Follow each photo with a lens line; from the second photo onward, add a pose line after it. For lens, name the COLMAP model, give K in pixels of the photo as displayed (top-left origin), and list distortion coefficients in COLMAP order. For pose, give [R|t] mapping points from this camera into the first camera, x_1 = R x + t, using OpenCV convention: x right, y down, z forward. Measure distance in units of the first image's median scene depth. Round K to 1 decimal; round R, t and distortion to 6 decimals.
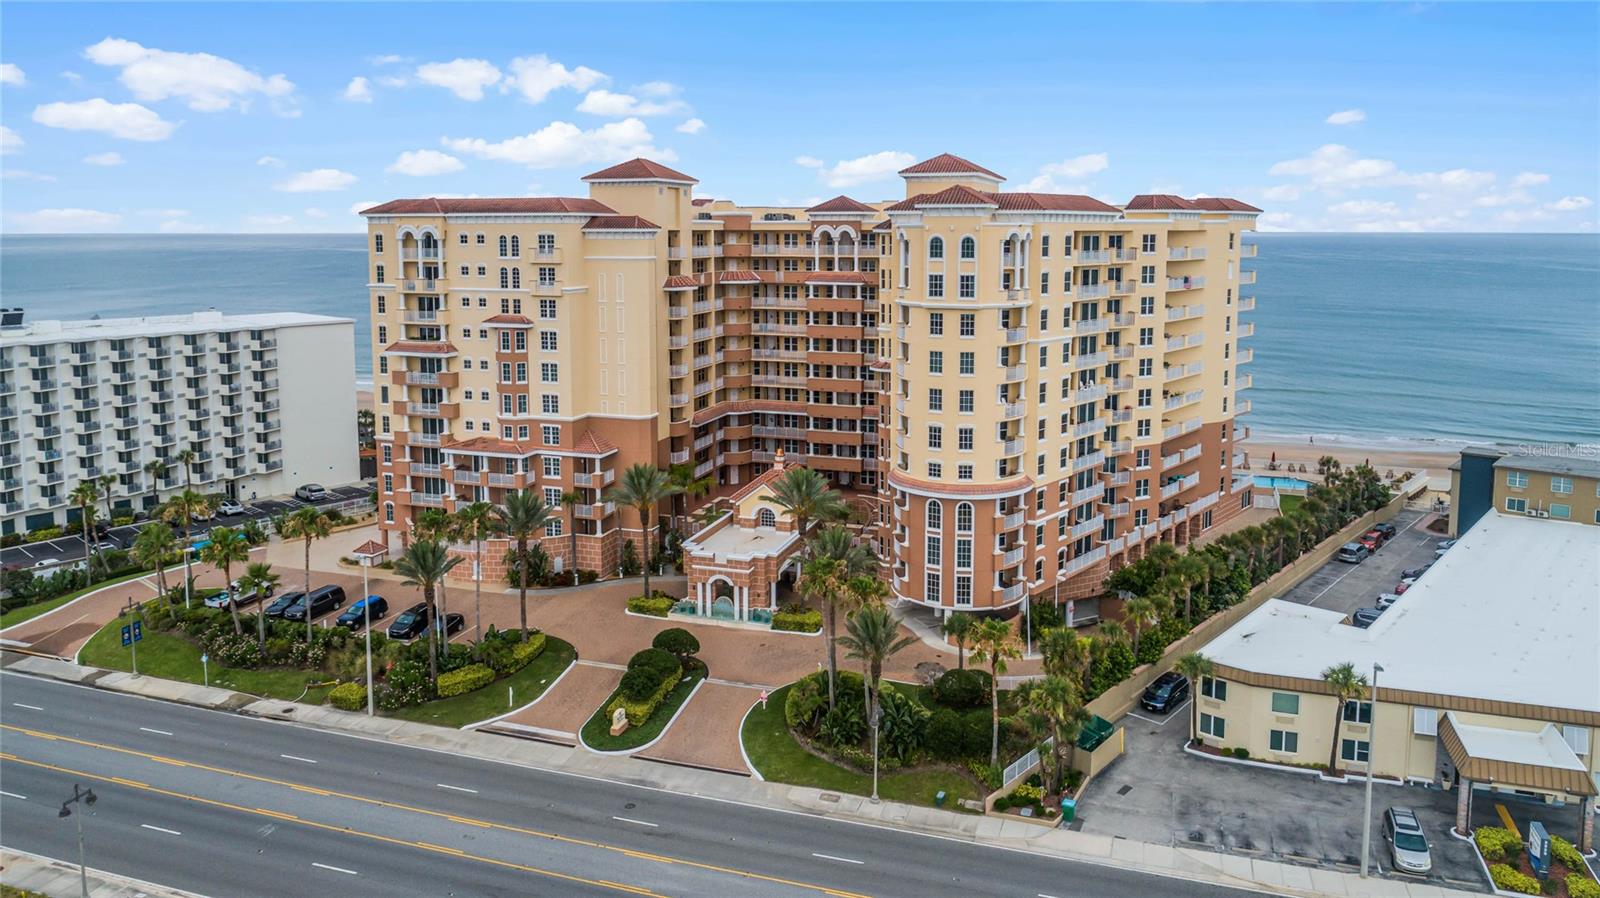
lens RADIAL K [[1190.4, 0, 821.2], [0, 1190.4, 405.5], [0, 0, 1]] dist [-0.008001, -0.000994]
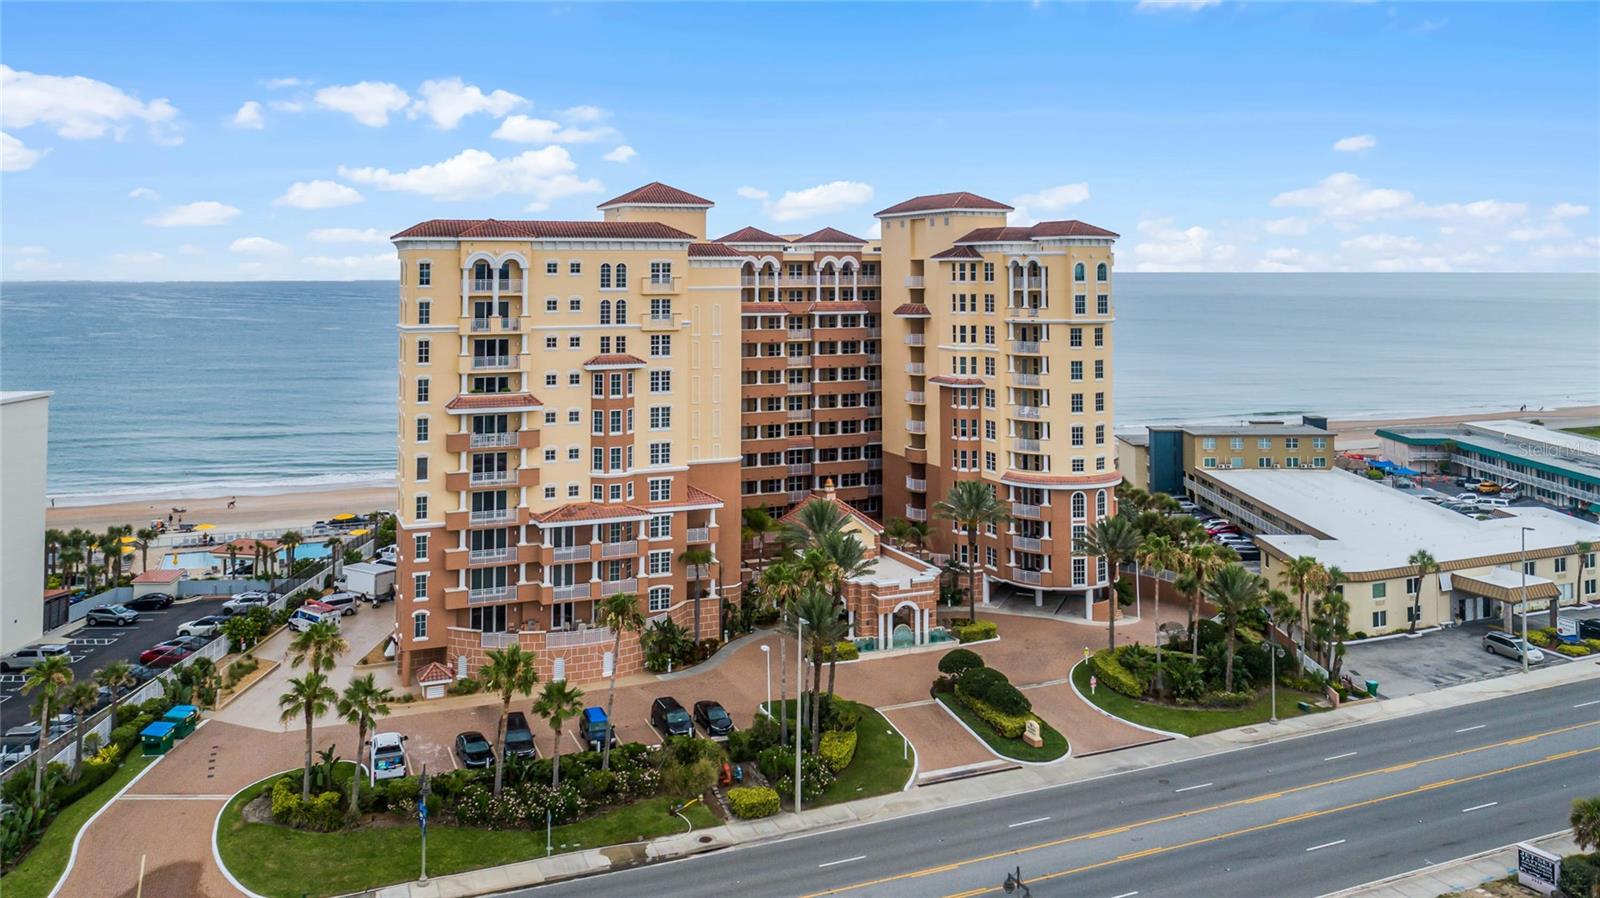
lens RADIAL K [[1322.8, 0, 904.4], [0, 1322.8, 257.3], [0, 0, 1]] dist [0.001647, -0.002419]
pose [[0.708137, 0.004583, 0.706060, -0.785916], [0.106612, 0.987820, -0.113338, -0.014409], [-0.697979, 0.155534, 0.699024, 0.169099]]
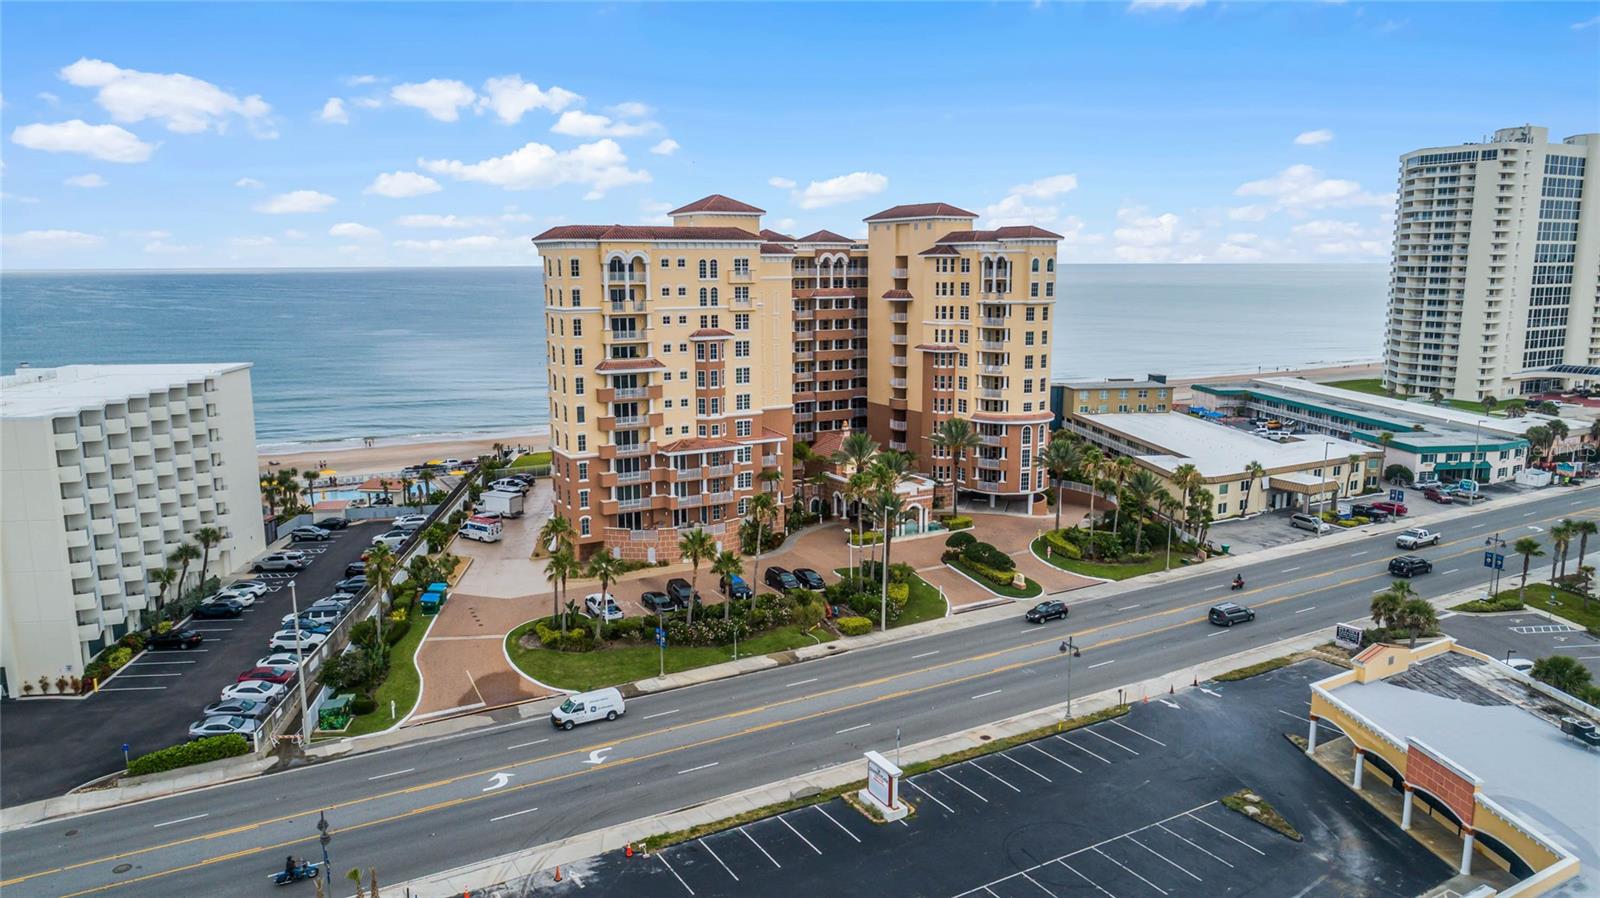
lens RADIAL K [[1138.4, 0, 888.0], [0, 1138.4, 523.0], [0, 0, 1]] dist [0.002510, 0.003063]
pose [[0.603864, -0.181406, 0.776170, -1.050186], [0.120953, 0.983336, 0.135723, -0.019350], [-0.787857, 0.011922, 0.615743, 0.177022]]
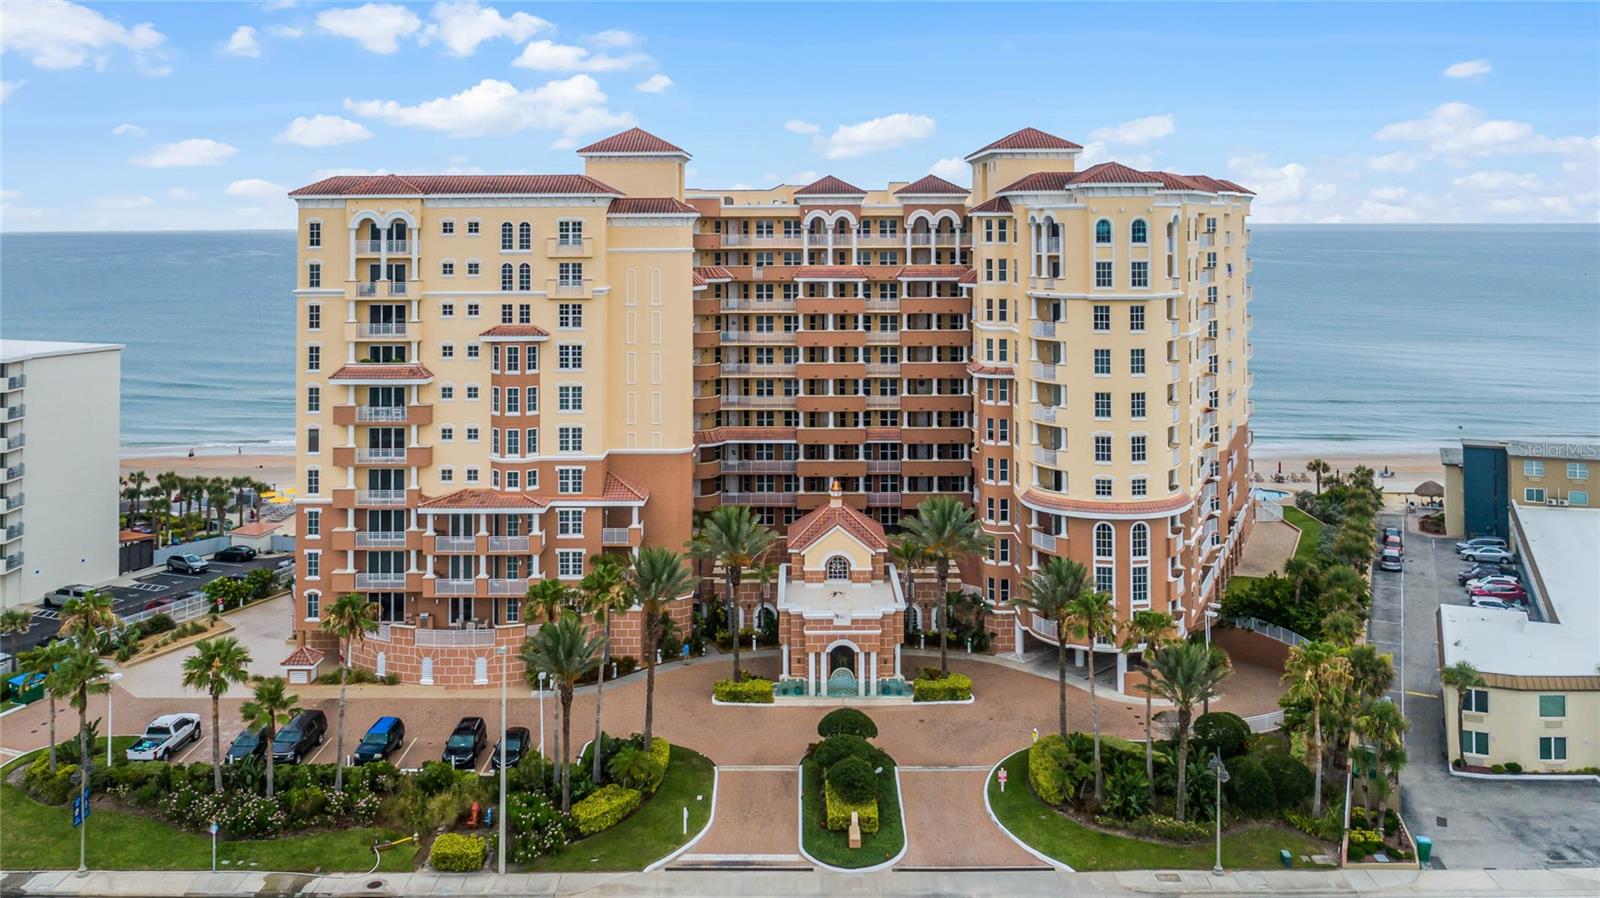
lens RADIAL K [[1518.1, 0, 842.0], [0, 1518.1, 223.9], [0, 0, 1]] dist [-0.008908, 0.005145]
pose [[0.943435, -0.005857, 0.331504, -0.384698], [0.054596, 0.988940, -0.137901, 0.005901], [-0.327030, 0.148199, 0.933321, 0.007452]]
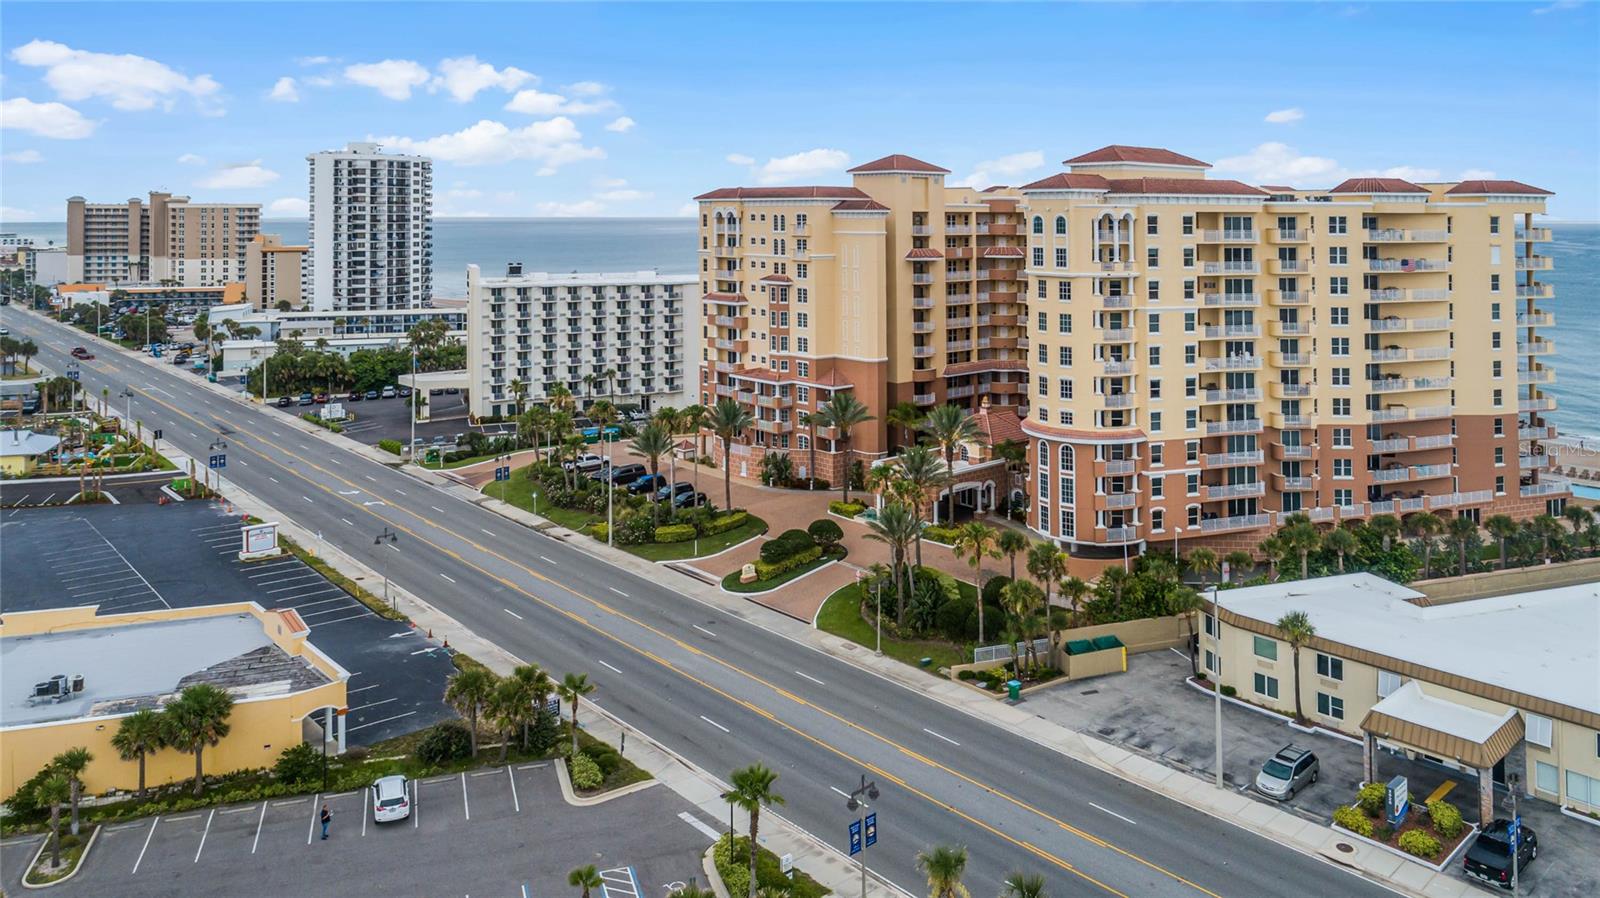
lens RADIAL K [[1157.5, 0, 803.8], [0, 1157.5, 259.9], [0, 0, 1]] dist [-0.004427, 0.001458]
pose [[0.876033, 0.023384, -0.481683, 0.370887], [-0.076802, 0.992841, -0.091480, 0.021478], [0.476095, 0.117134, 0.871558, -0.094203]]
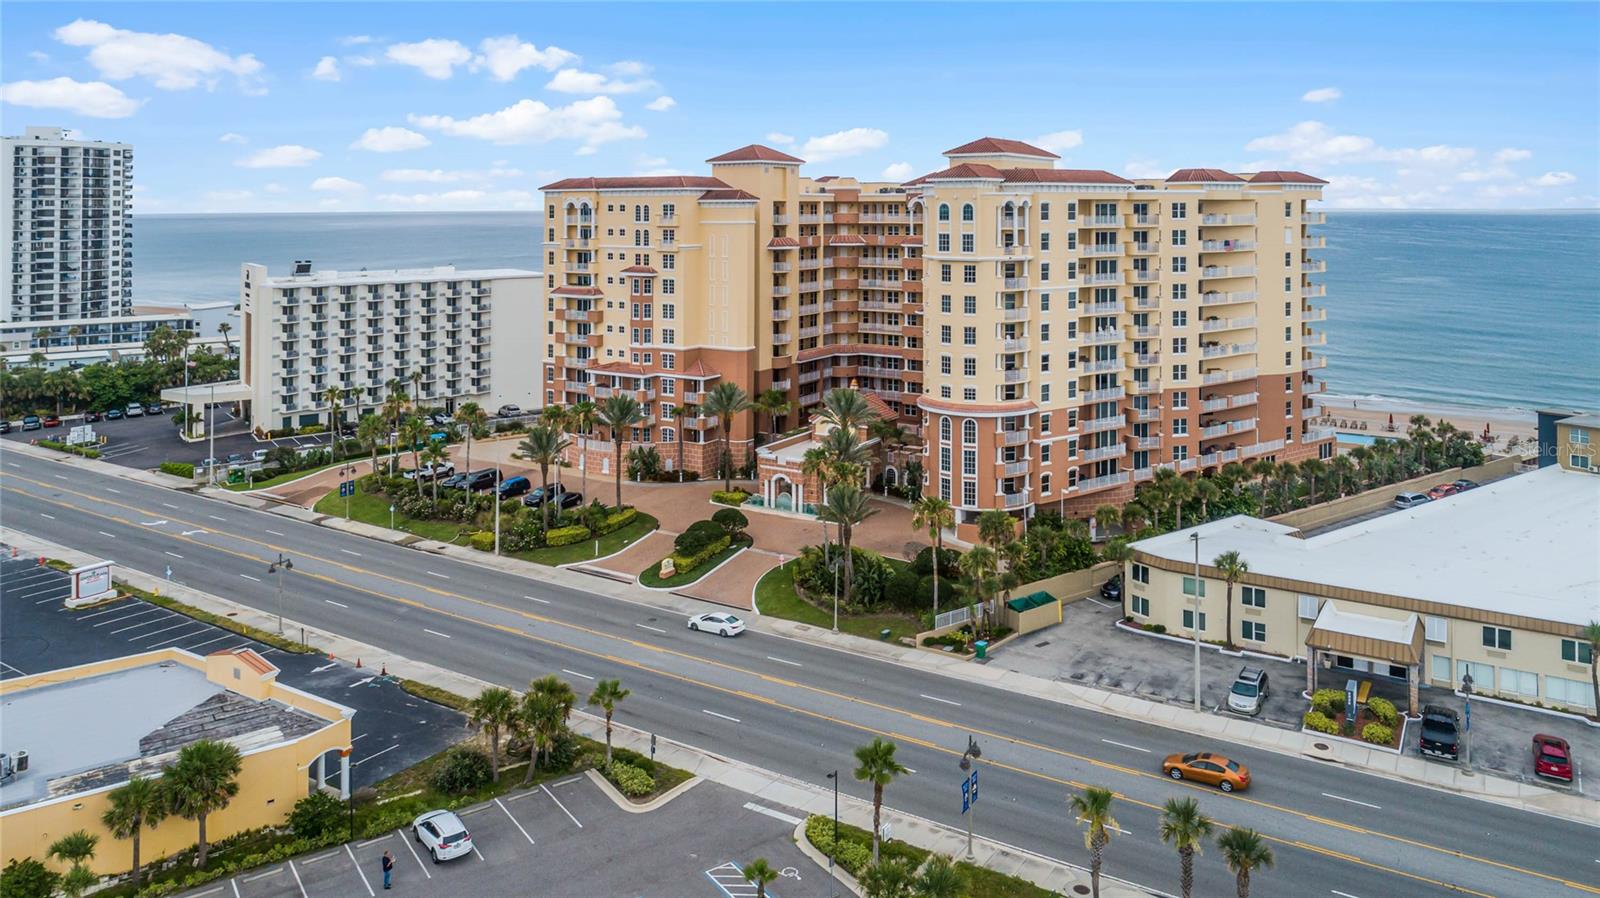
lens RADIAL K [[1157.5, 0, 803.8], [0, 1157.5, 259.9], [0, 0, 1]] dist [-0.004427, 0.001458]
pose [[0.976095, 0.008933, -0.217161, 0.179298], [-0.031713, 0.994316, -0.101639, 0.038113], [0.215018, 0.106096, 0.970830, -0.173173]]
